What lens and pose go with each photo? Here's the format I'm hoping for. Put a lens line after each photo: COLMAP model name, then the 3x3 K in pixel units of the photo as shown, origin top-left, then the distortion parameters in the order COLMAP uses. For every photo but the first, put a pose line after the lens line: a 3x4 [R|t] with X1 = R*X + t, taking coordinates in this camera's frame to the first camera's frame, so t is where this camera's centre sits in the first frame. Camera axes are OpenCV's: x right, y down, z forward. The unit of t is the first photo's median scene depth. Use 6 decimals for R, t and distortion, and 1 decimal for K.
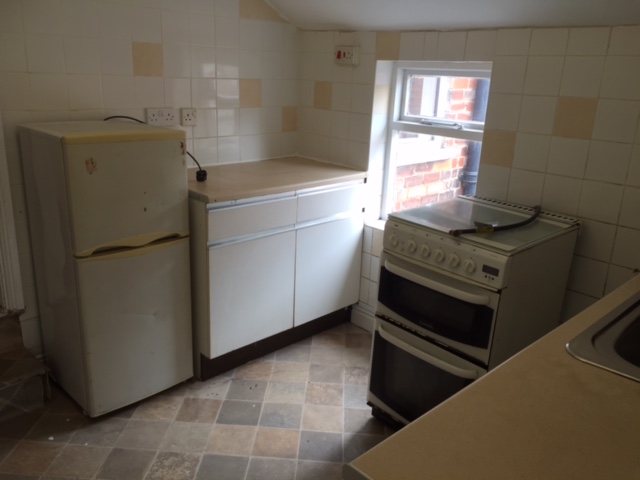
lens RADIAL K [[552.9, 0, 320.0], [0, 552.9, 240.0], [0, 0, 1]] dist [0.098137, -0.119959]
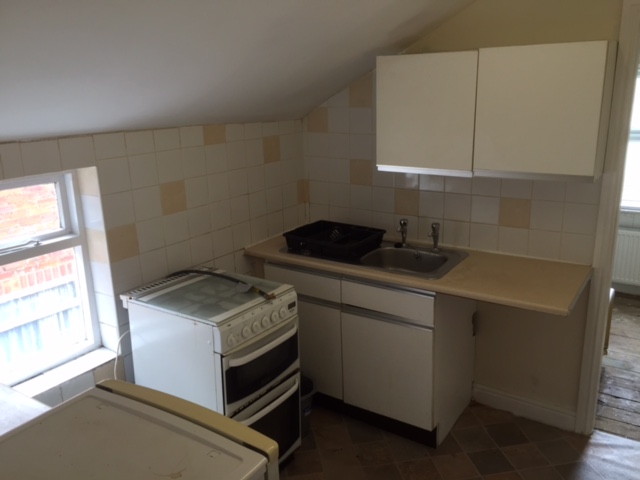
lens RADIAL K [[552.9, 0, 320.0], [0, 552.9, 240.0], [0, 0, 1]] dist [0.098137, -0.119959]
pose [[-0.217686, -0.293577, 0.930820, -0.787393], [0.307225, 0.884601, 0.350849, -0.458785], [-0.926405, 0.362346, -0.102371, 0.838805]]
